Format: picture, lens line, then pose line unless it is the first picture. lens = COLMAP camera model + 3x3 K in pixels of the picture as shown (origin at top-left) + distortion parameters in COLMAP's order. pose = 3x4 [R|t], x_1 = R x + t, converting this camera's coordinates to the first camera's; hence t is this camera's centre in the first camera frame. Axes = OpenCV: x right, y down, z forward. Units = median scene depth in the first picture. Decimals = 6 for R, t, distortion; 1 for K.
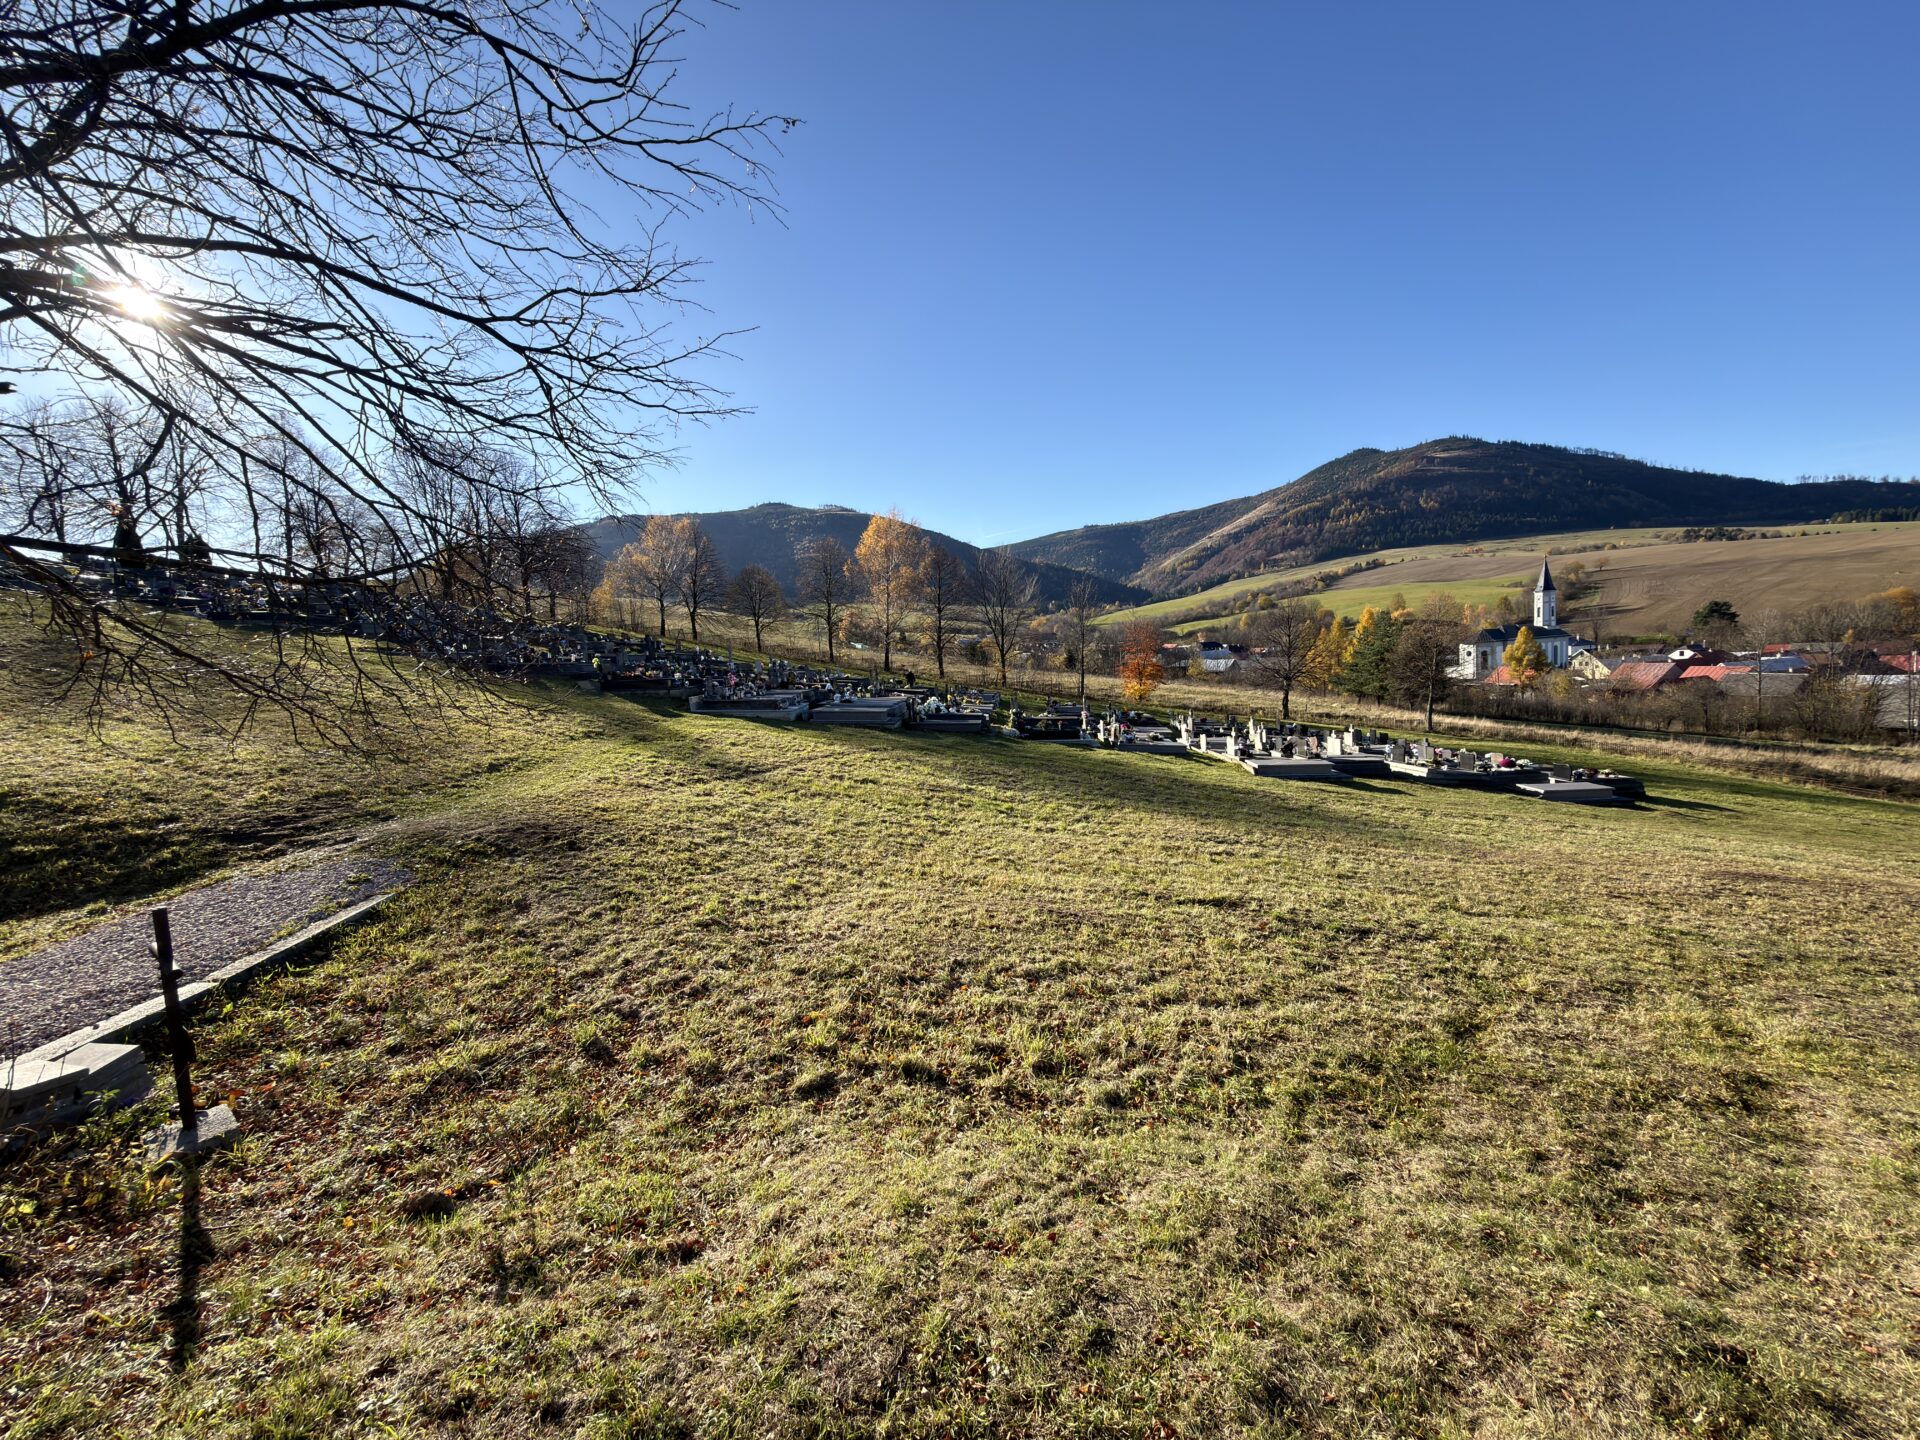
lens RADIAL K [[763.6, 0, 957.6], [0, 763.6, 722.1], [0, 0, 1]] dist [-0.002517, 0.000242]
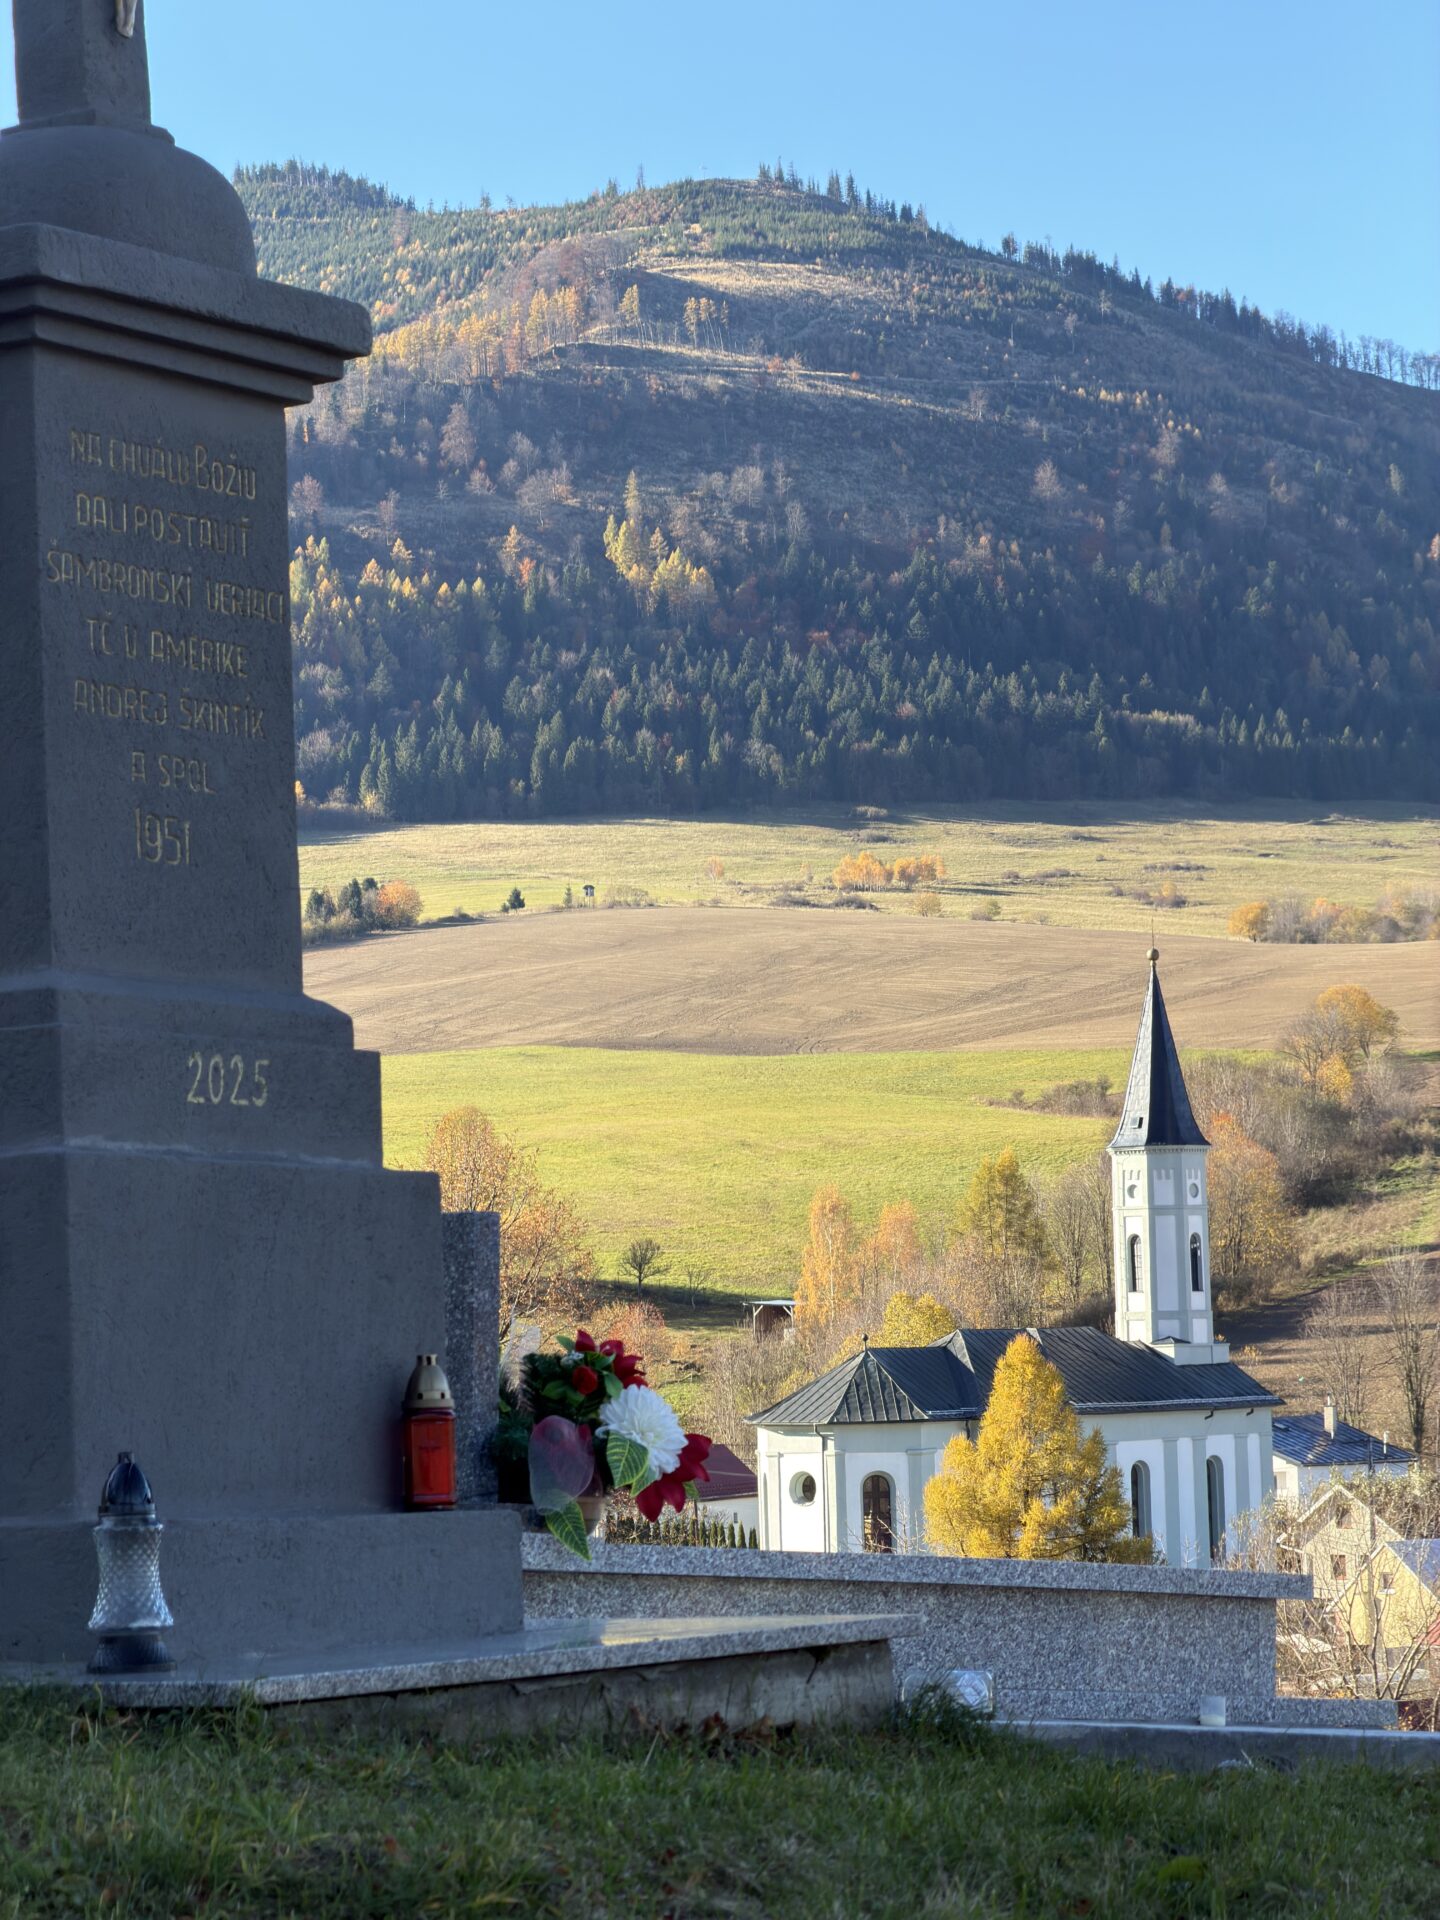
lens RADIAL K [[5835.4, 0, 715.1], [0, 5835.4, 958.1], [0, 0, 1]] dist [0.429165, 0.000000]
pose [[0.849237, 0.073682, 0.522845, -0.036378], [0.018422, 0.985478, -0.168801, 0.012934], [-0.527690, 0.152984, 0.835547, -0.092708]]
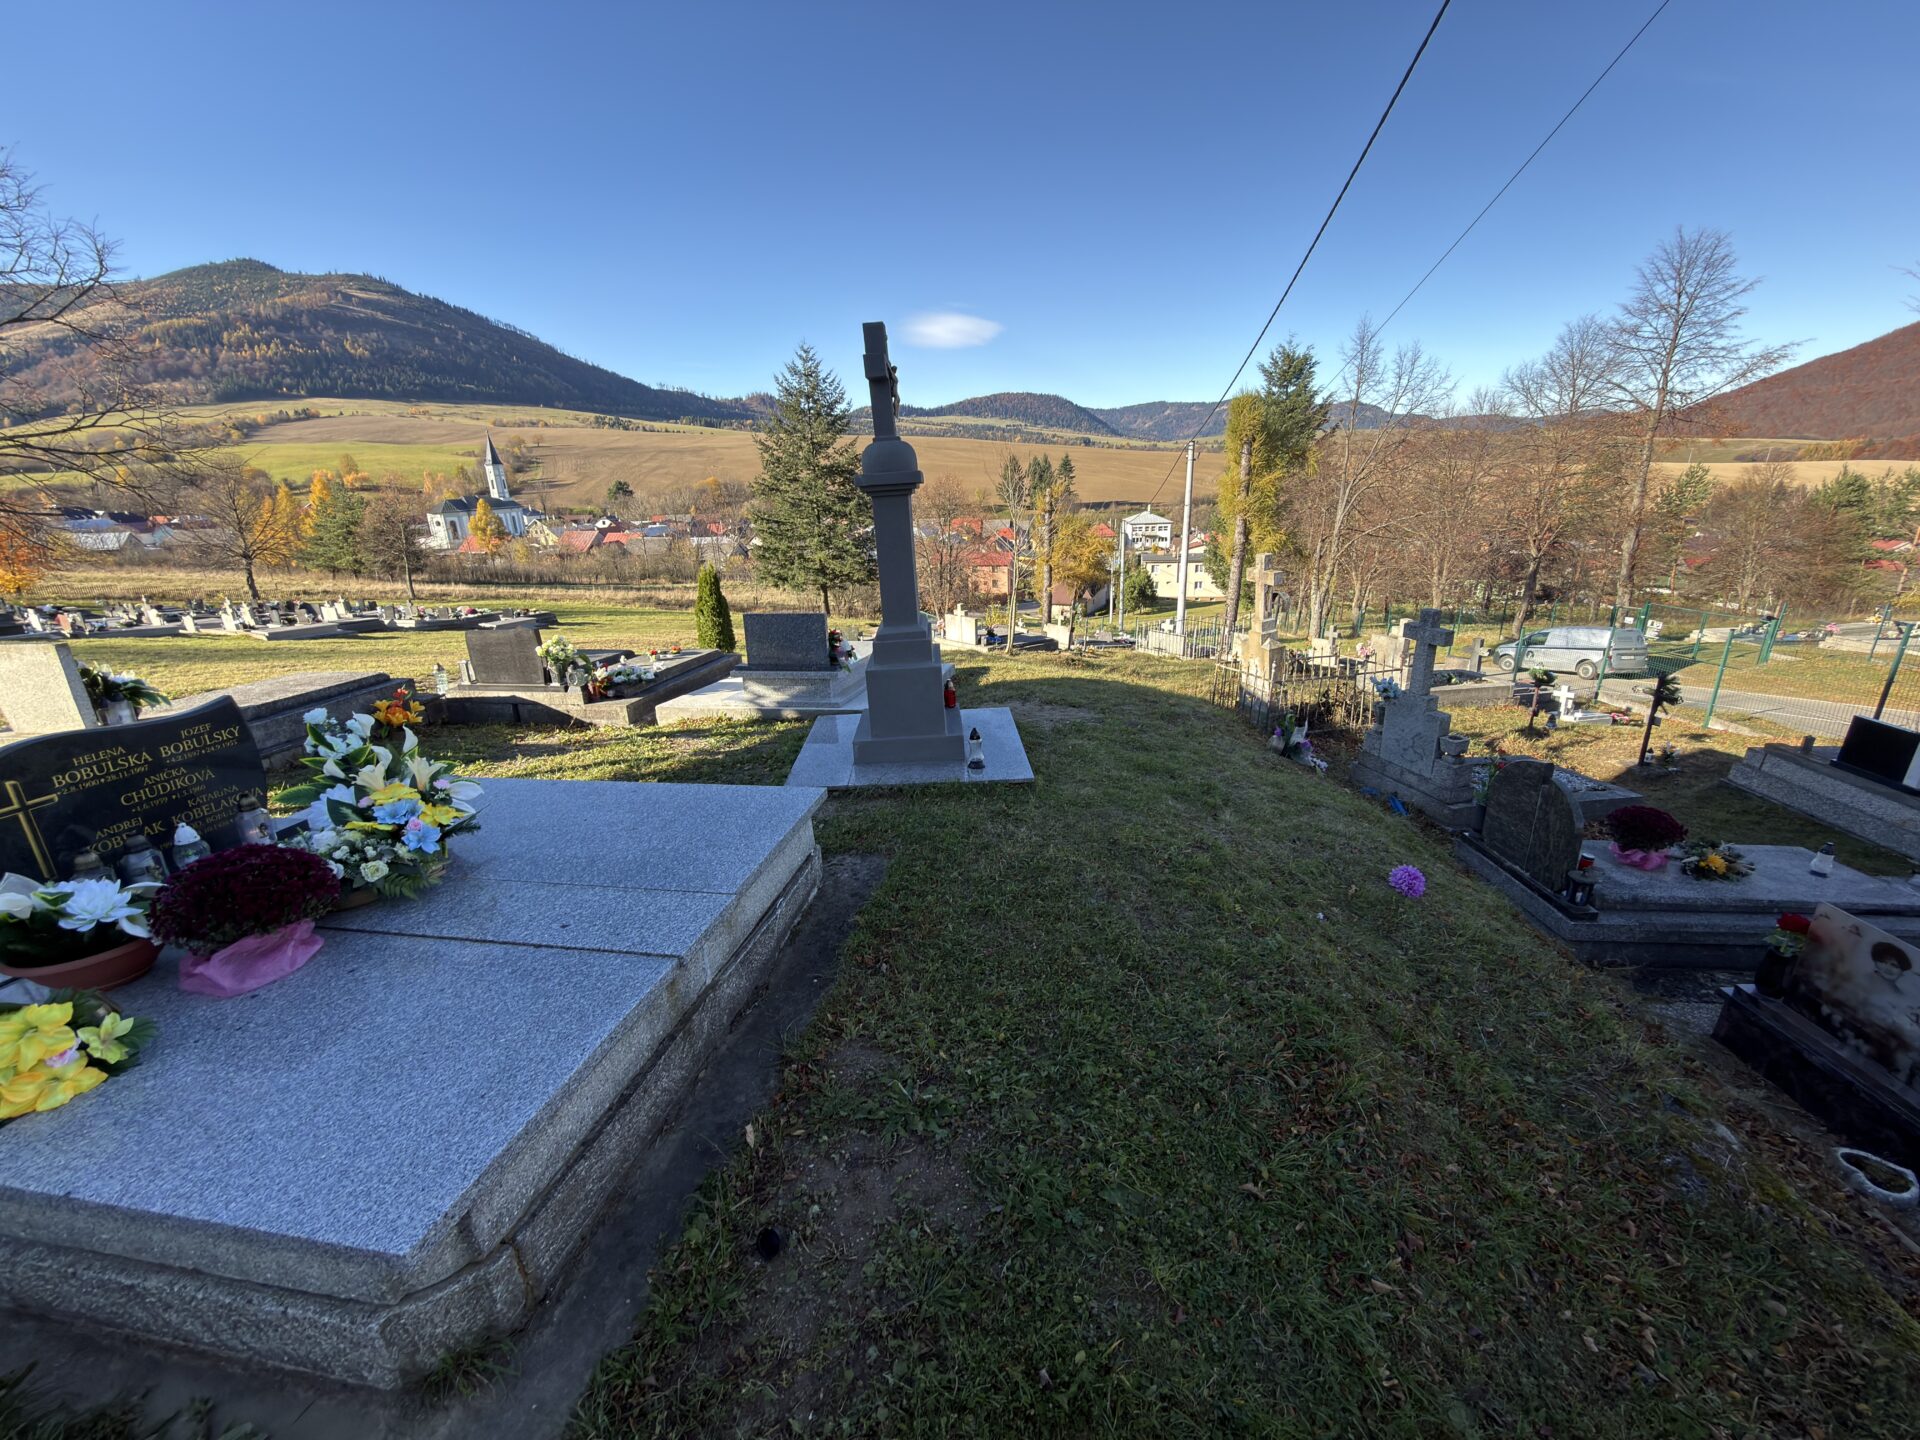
lens RADIAL K [[763.6, 0, 960.7], [0, 763.6, 721.6], [0, 0, 1]] dist [-0.002517, 0.000242]
pose [[0.388788, -0.235180, 0.890805, -0.033528], [0.083580, 0.971888, 0.220109, 0.002344], [-0.917528, -0.011123, 0.397515, -0.056458]]
